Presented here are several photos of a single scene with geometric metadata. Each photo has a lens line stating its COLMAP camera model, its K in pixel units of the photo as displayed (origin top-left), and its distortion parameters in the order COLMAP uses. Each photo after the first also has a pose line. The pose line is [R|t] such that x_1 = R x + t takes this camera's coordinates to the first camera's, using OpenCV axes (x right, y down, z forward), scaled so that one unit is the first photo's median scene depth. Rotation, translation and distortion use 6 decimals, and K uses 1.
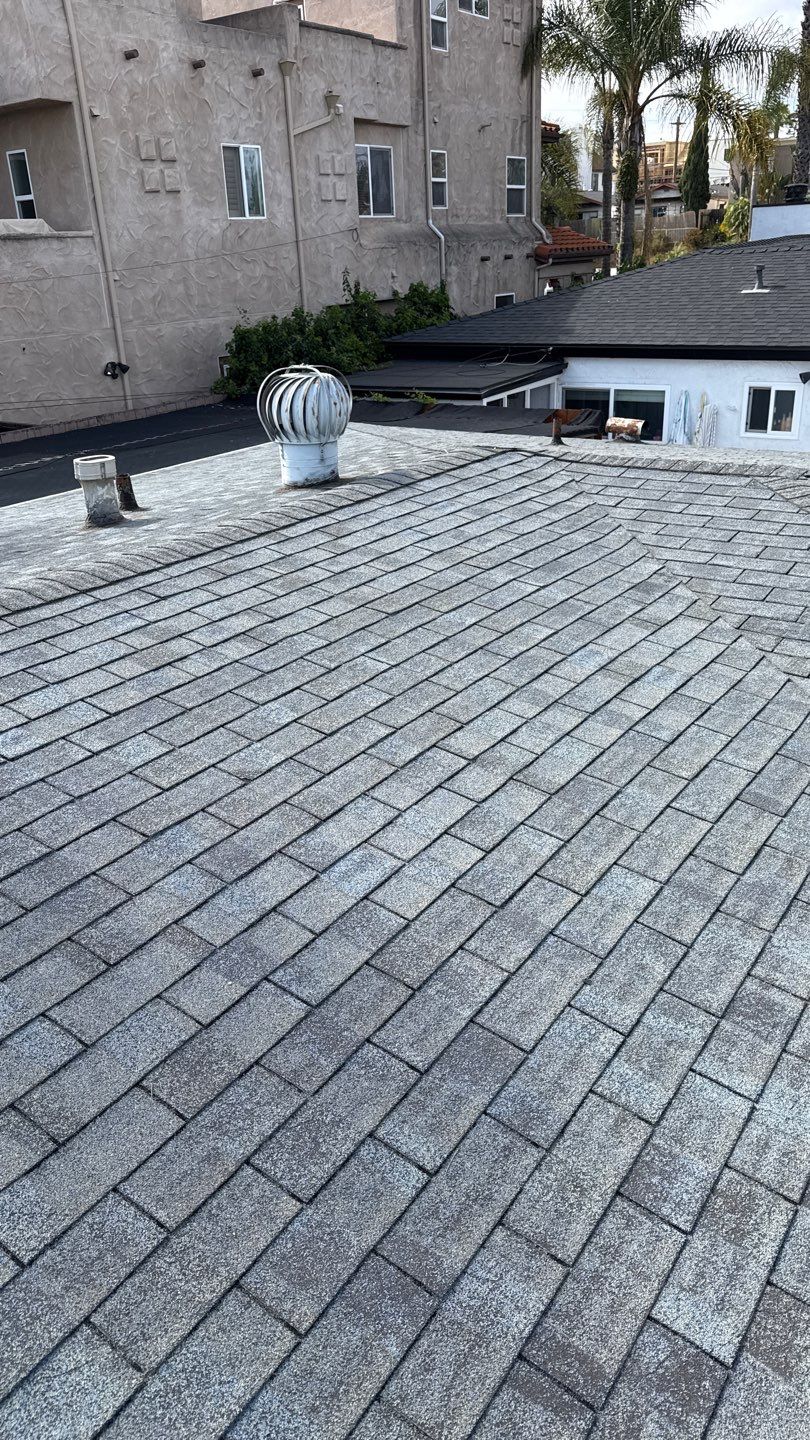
lens RADIAL K [[1015.1, 0, 388.4], [0, 1015.1, 726.7], [0, 0, 1]] dist [0.038533, -0.053351]
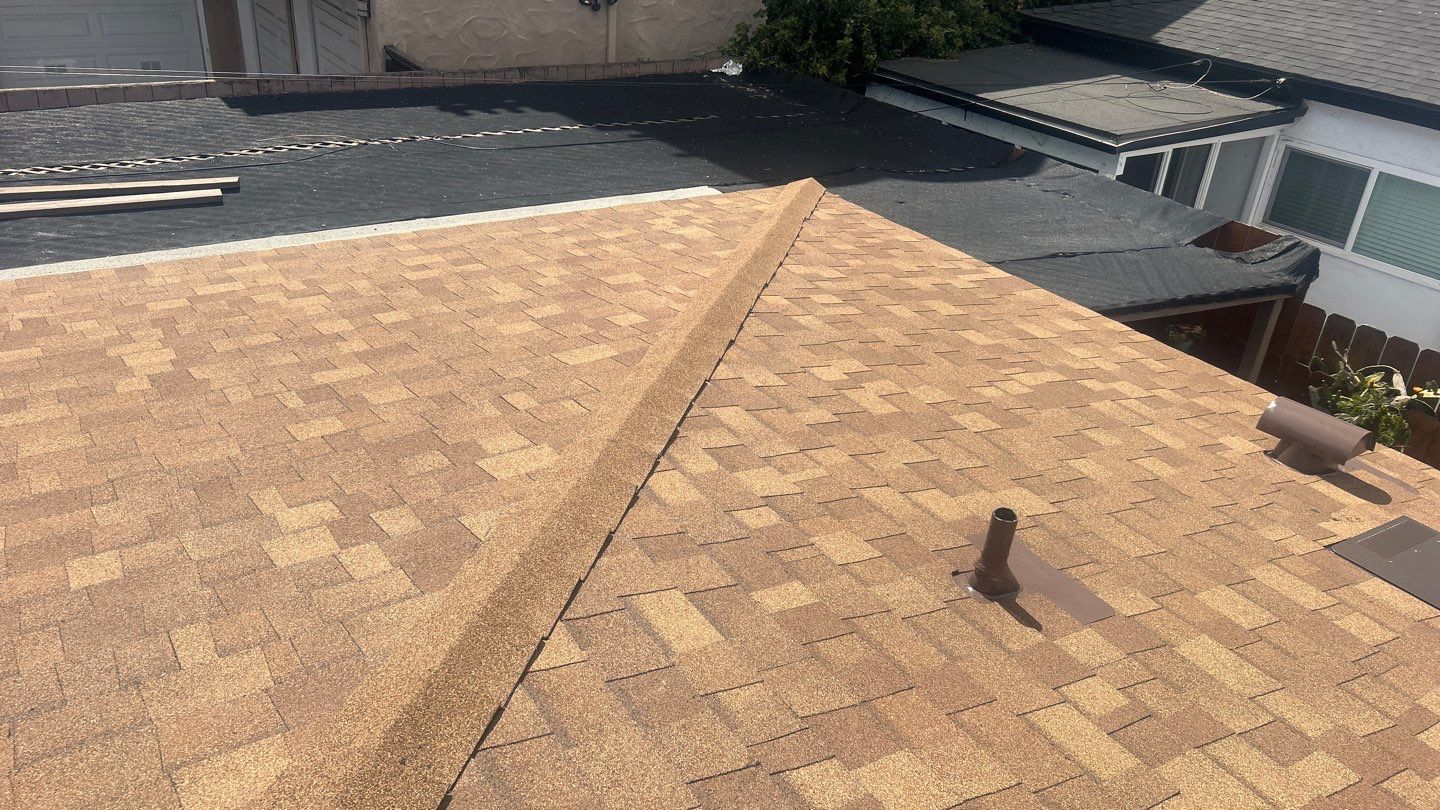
lens RADIAL K [[1015.1, 0, 720.8], [0, 1015.1, 410.4], [0, 0, 1]] dist [0.038533, -0.053351]
pose [[0.920609, 0.274336, -0.277881, 0.077118], [-0.253685, 0.961185, 0.108474, -0.169768], [0.296854, -0.029368, 0.954471, 0.339450]]
